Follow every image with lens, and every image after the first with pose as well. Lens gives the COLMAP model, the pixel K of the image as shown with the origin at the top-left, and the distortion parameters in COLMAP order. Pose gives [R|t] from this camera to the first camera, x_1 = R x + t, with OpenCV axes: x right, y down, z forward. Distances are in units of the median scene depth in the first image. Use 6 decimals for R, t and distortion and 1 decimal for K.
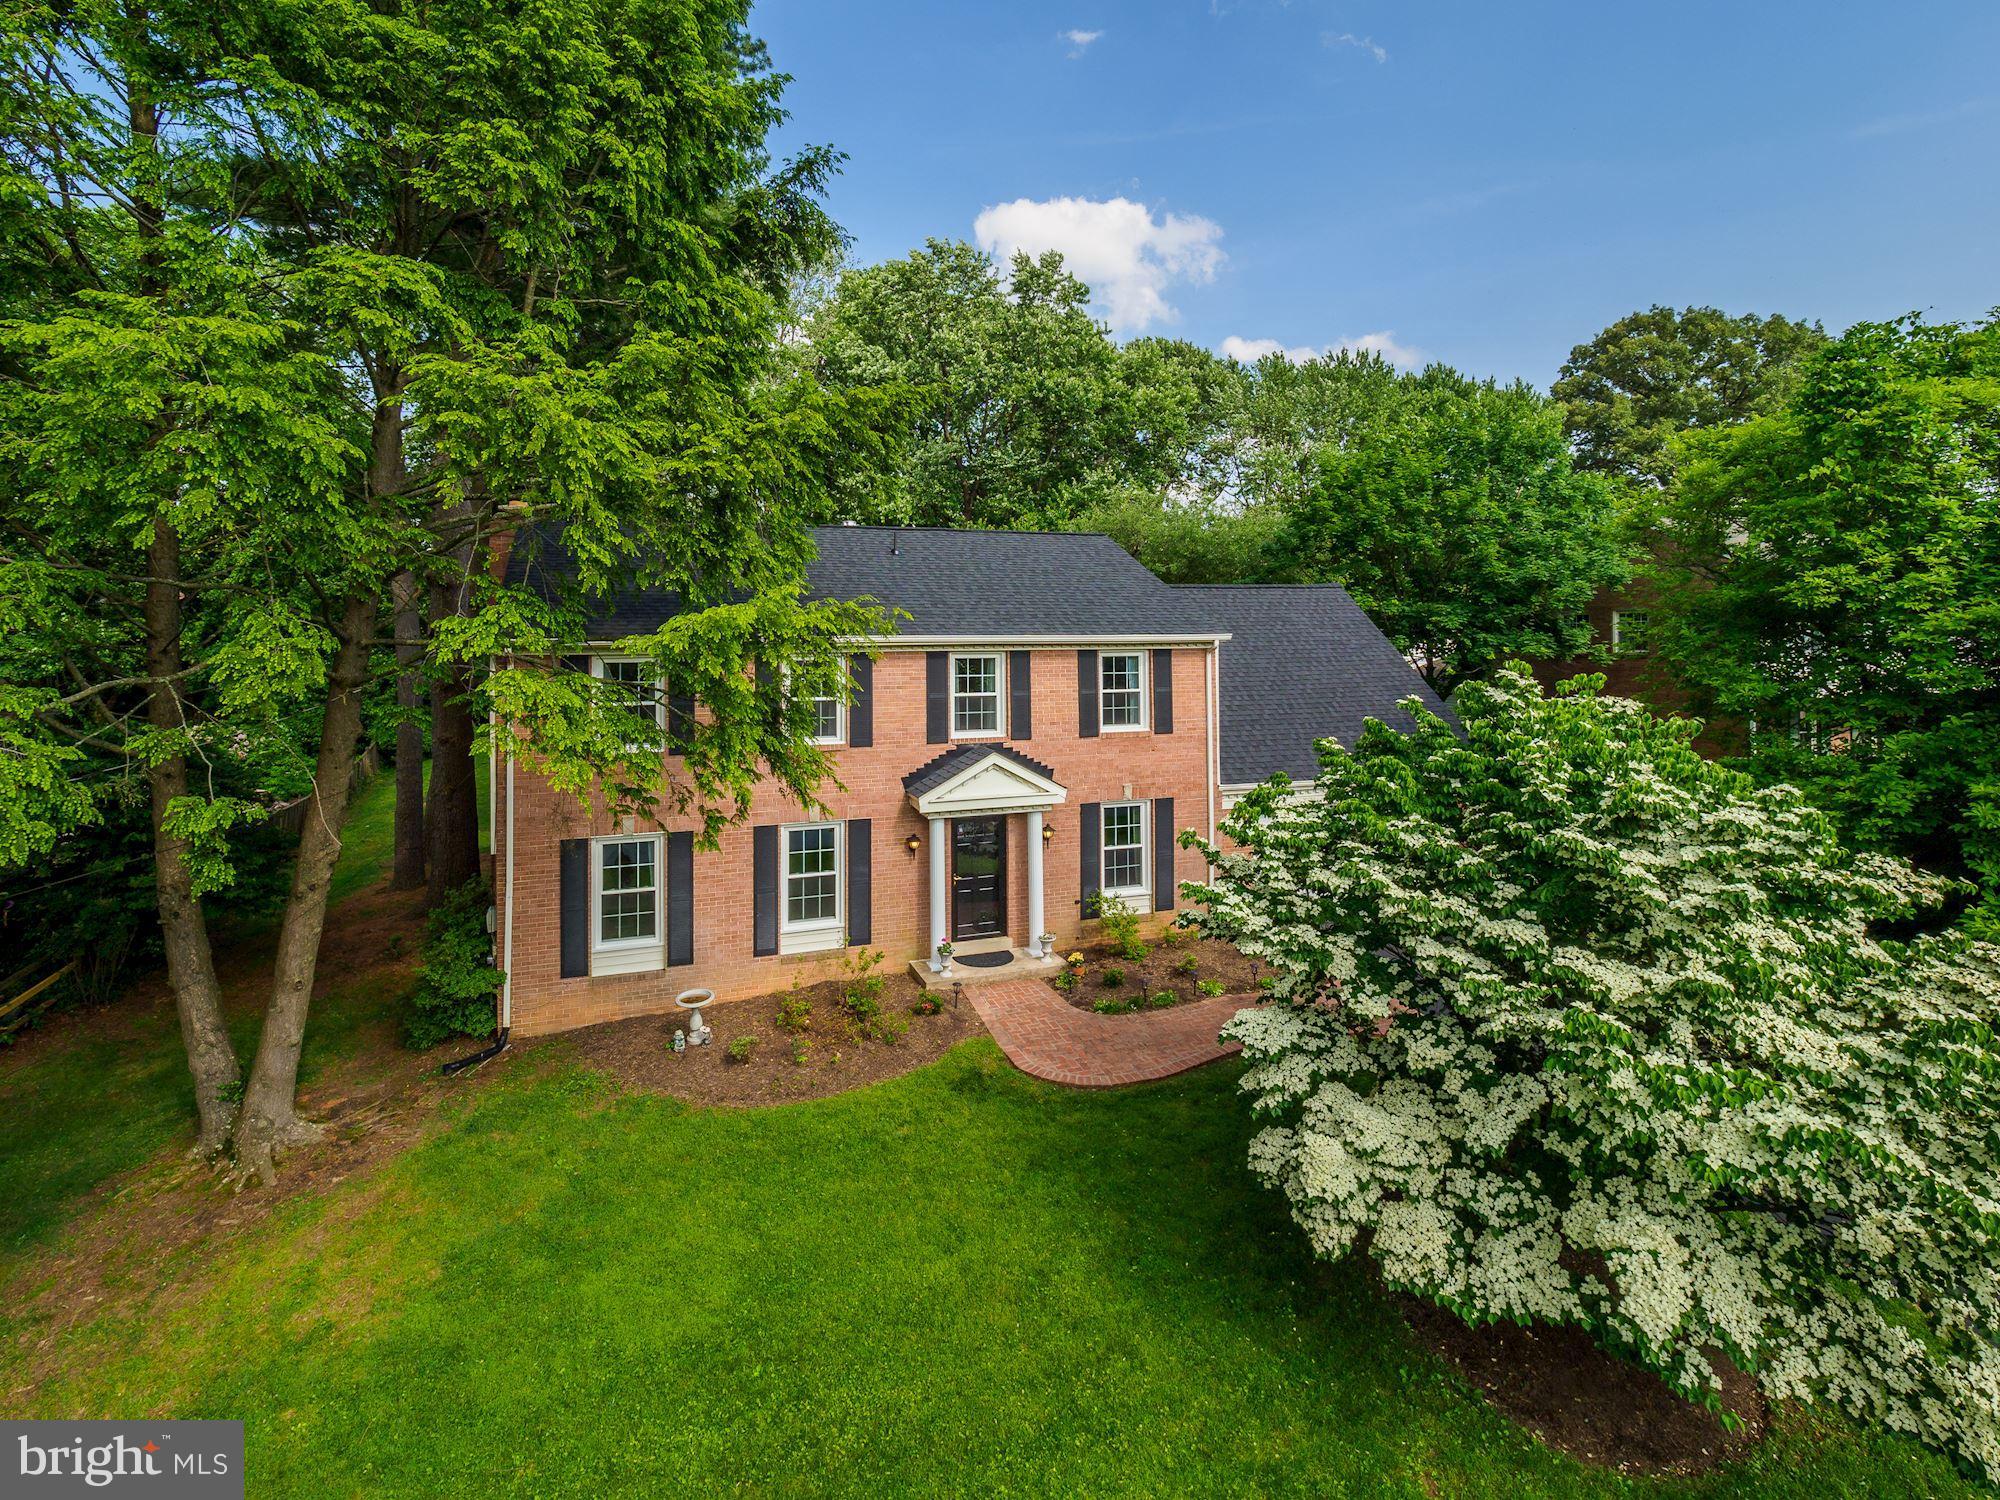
lens RADIAL K [[809.8, 0, 1178.3], [0, 809.8, 671.2], [0, 0, 1]] dist [-0.003287, -0.003459]
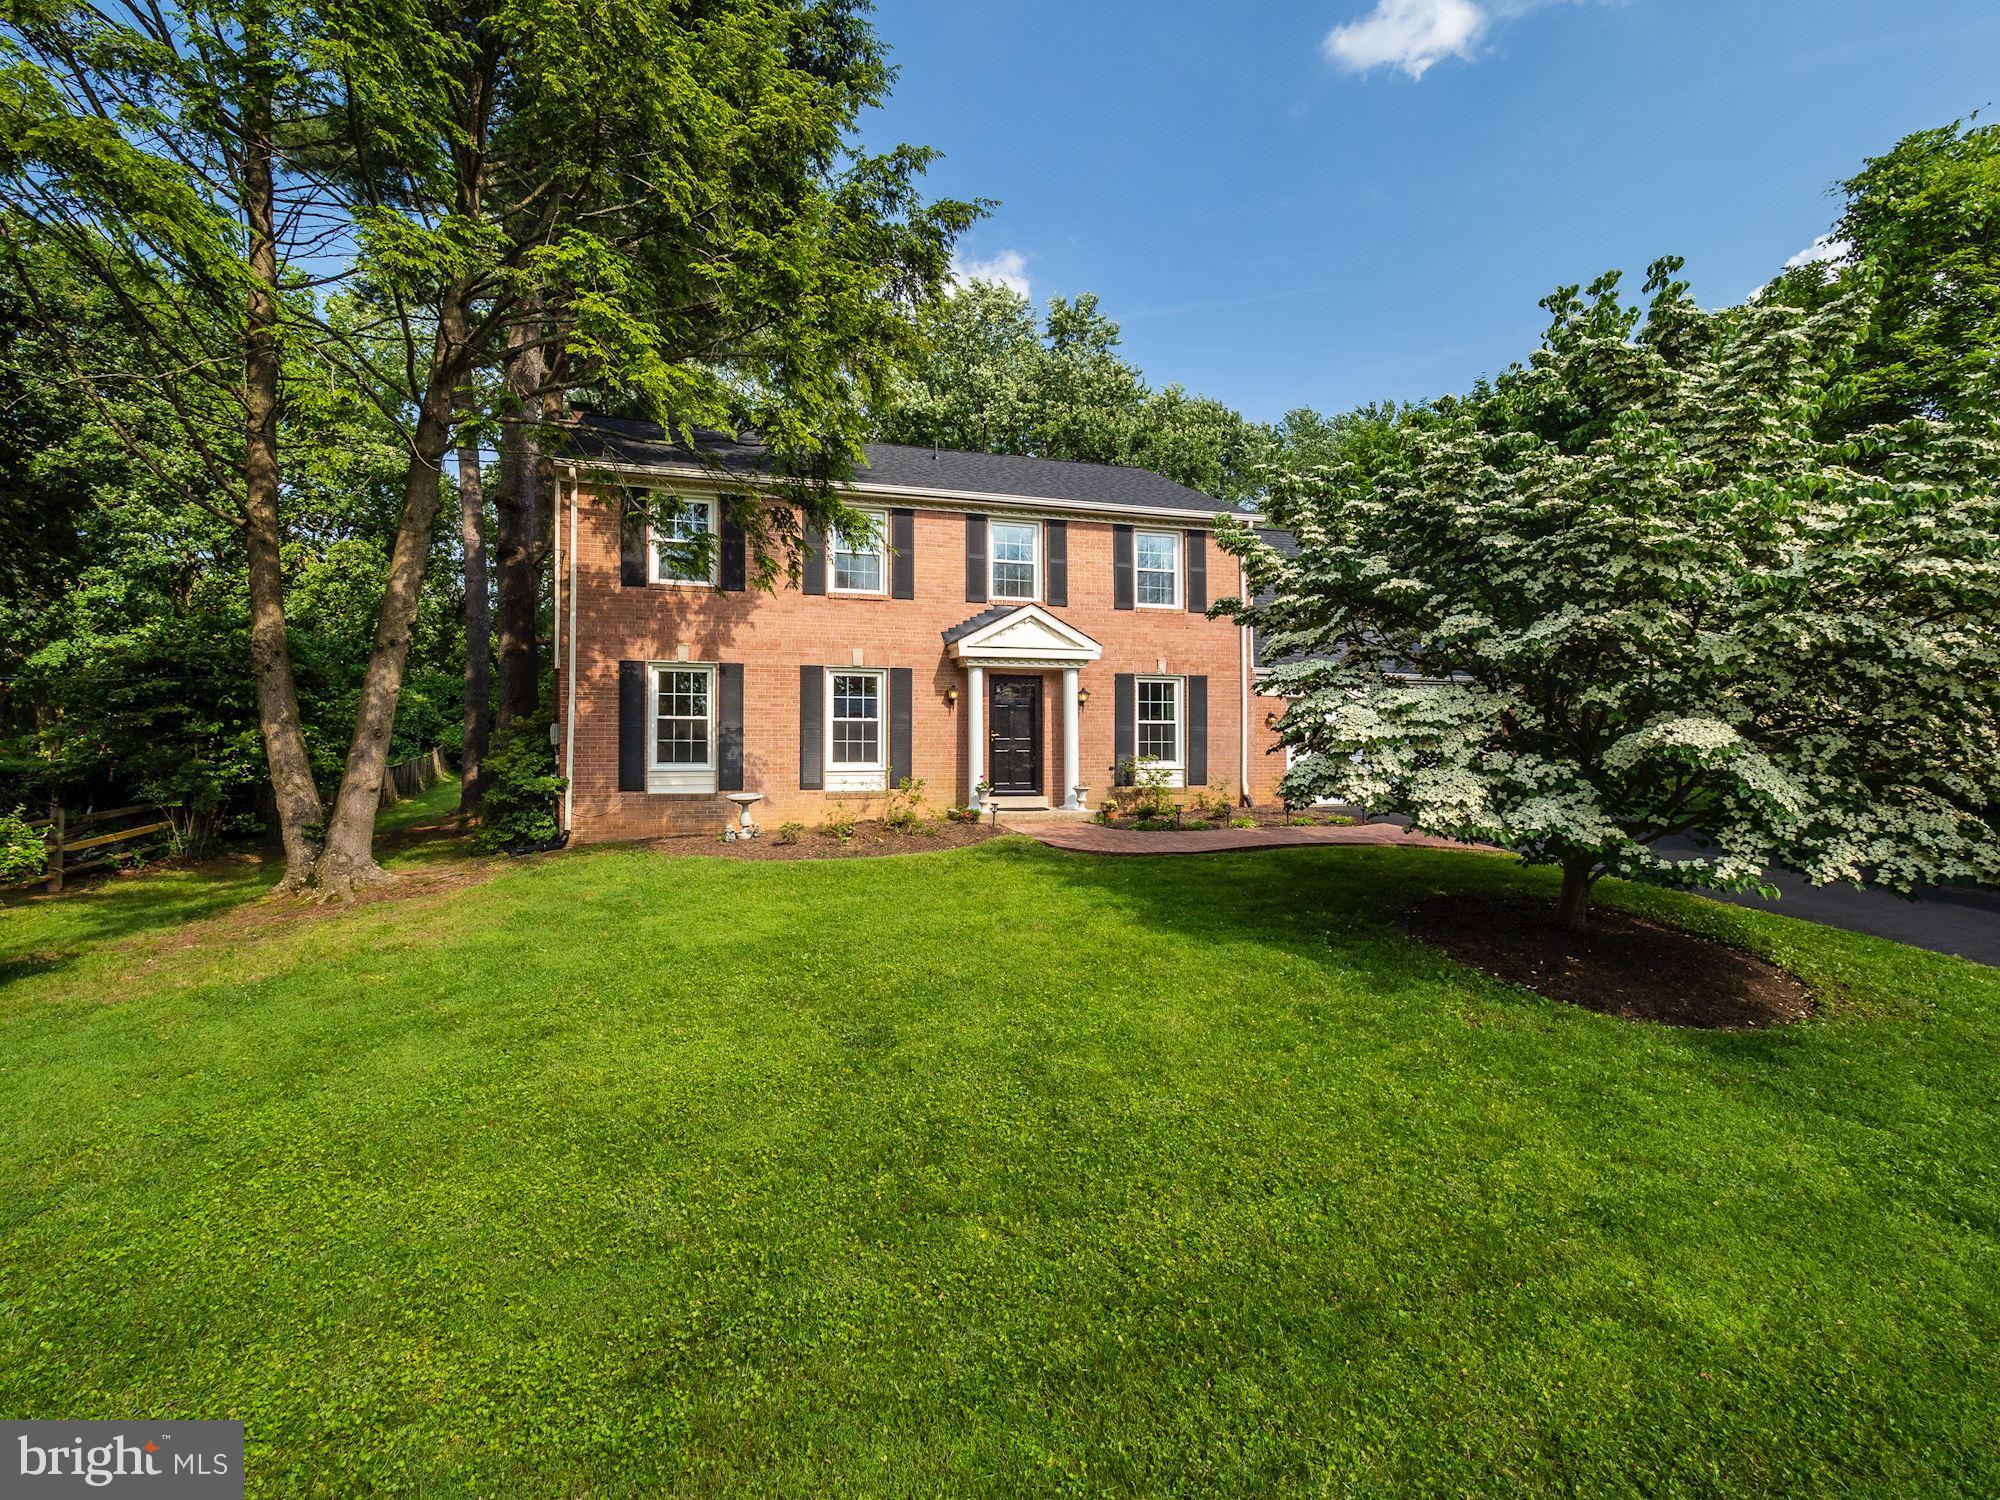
lens RADIAL K [[809.8, 0, 1174.5], [0, 809.8, 820.6], [0, 0, 1]] dist [-0.003287, -0.003459]
pose [[0.999054, 0.002272, -0.043422, -0.002480], [-0.002278, 0.999997, -0.000100, 0.378726], [0.043422, 0.000199, 0.999057, -0.010592]]
